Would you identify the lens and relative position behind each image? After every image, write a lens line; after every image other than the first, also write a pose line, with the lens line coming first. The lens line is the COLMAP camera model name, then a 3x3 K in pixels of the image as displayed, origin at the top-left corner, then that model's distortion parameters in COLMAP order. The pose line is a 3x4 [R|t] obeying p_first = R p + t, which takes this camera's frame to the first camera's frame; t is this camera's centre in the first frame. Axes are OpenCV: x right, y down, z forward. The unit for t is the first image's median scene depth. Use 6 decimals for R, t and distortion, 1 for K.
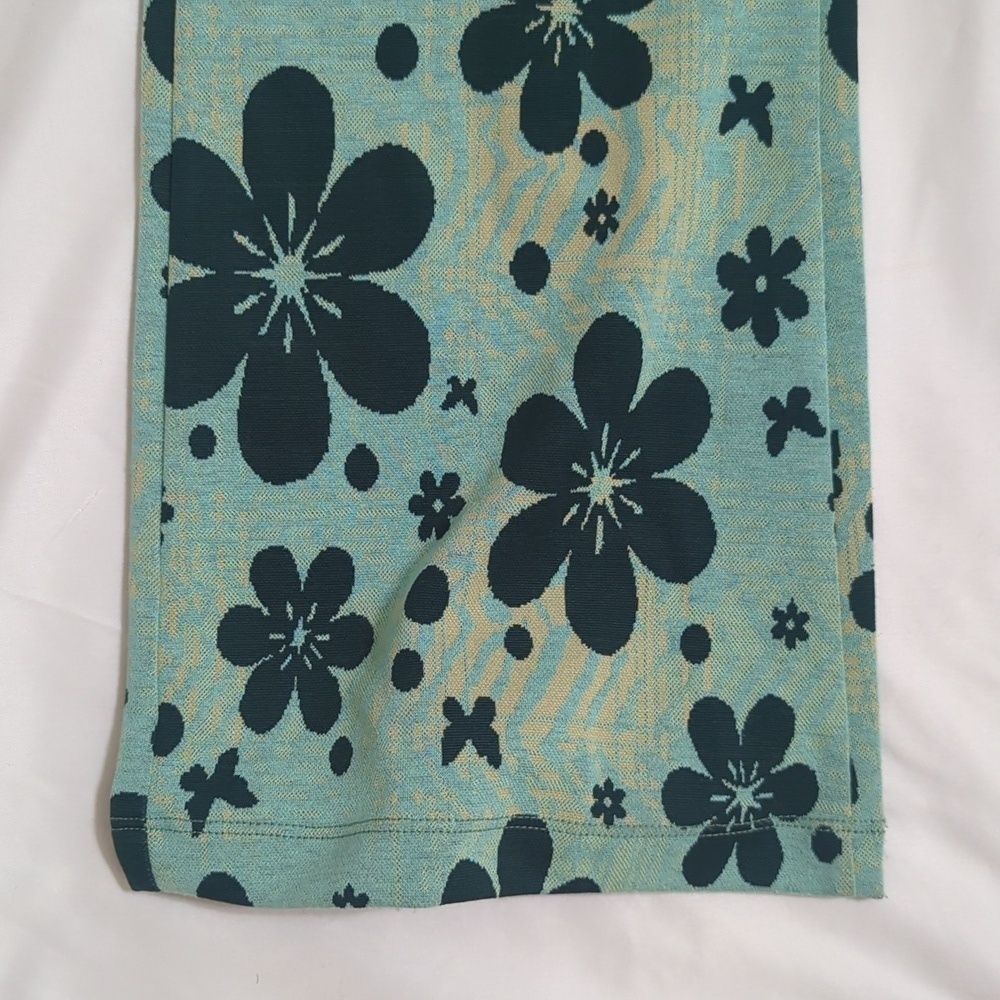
lens RADIAL K [[1808.3, 0, 526.0], [0, 1808.3, 496.7], [0, 0, 1]] dist [0.139253, 0.000000]
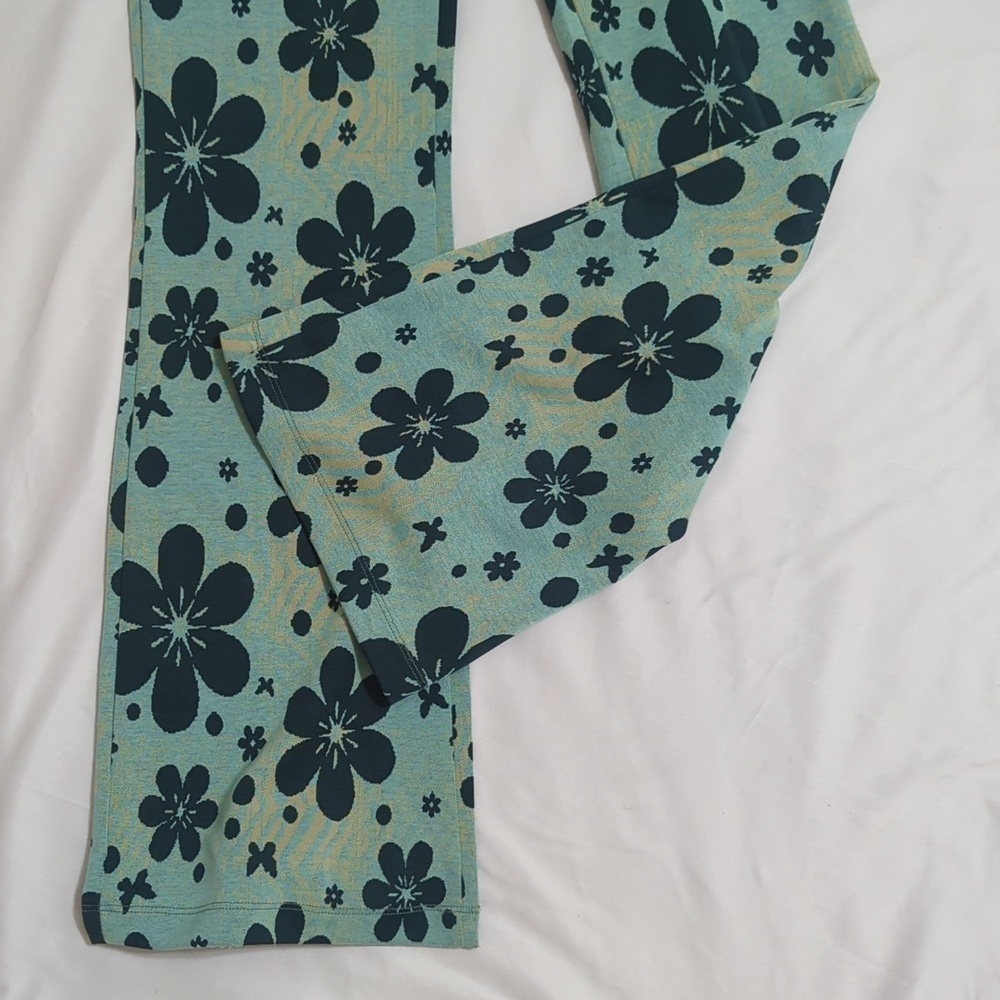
lens RADIAL K [[1808.3, 0, 495.9], [0, 1808.3, 503.8], [0, 0, 1]] dist [0.139253, 0.000000]
pose [[0.999988, 0.002241, -0.004414, 0.225418], [-0.002634, 0.995841, -0.091072, -0.075995], [0.004192, 0.091083, 0.995834, -0.998089]]
